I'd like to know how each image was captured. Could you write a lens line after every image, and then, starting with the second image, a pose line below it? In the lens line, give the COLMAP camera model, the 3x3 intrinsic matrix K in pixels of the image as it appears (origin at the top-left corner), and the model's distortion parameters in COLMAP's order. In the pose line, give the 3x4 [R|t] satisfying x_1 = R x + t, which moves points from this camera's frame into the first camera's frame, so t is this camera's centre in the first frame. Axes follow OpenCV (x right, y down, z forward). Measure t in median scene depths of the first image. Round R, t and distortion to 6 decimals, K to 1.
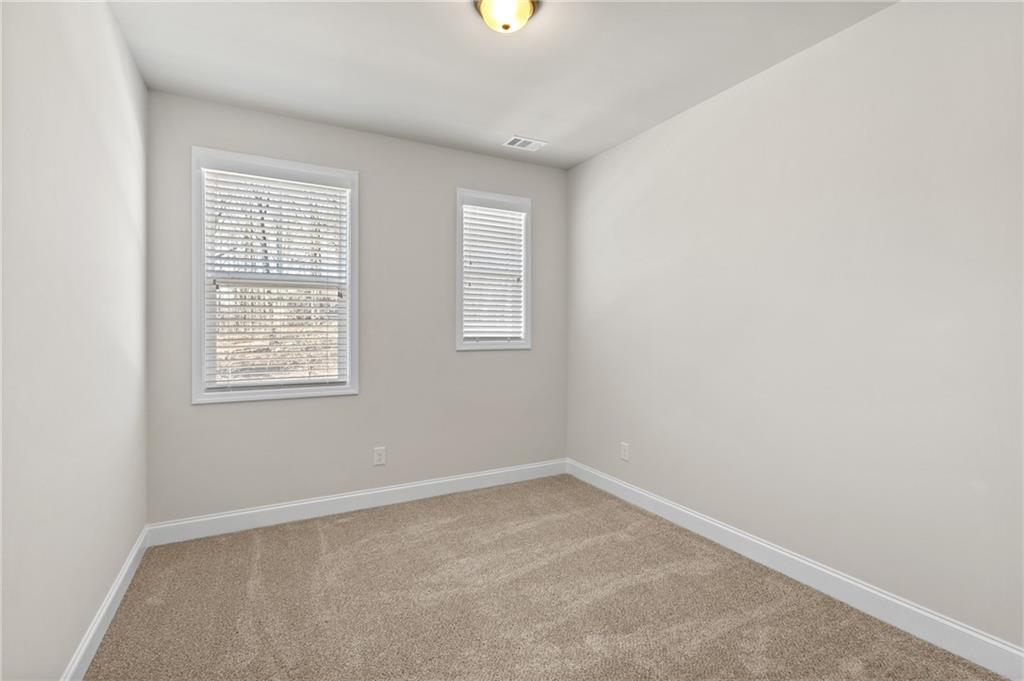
lens RADIAL K [[461.3, 0, 495.9], [0, 461.3, 325.2], [0, 0, 1]] dist [0.002376, 0.000288]
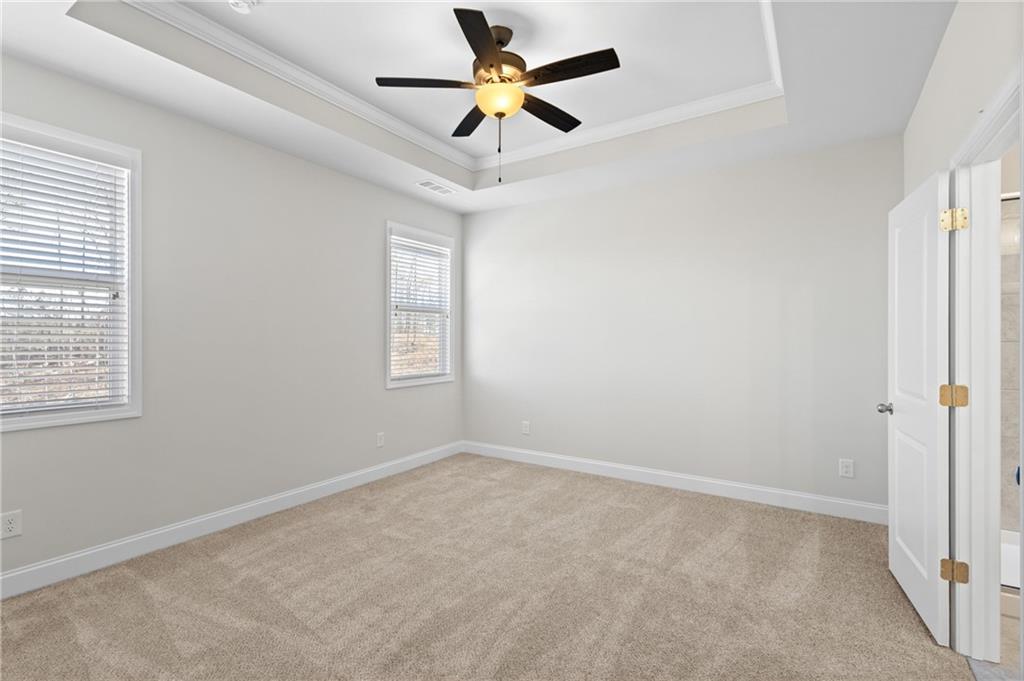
lens RADIAL K [[461.3, 0, 513.5], [0, 461.3, 340.6], [0, 0, 1]] dist [0.002376, 0.000288]
pose [[0.875999, -0.001098, 0.482312, -0.145991], [-0.004394, 0.999938, 0.010257, -0.000707], [-0.482293, -0.011104, 0.875940, -0.077940]]
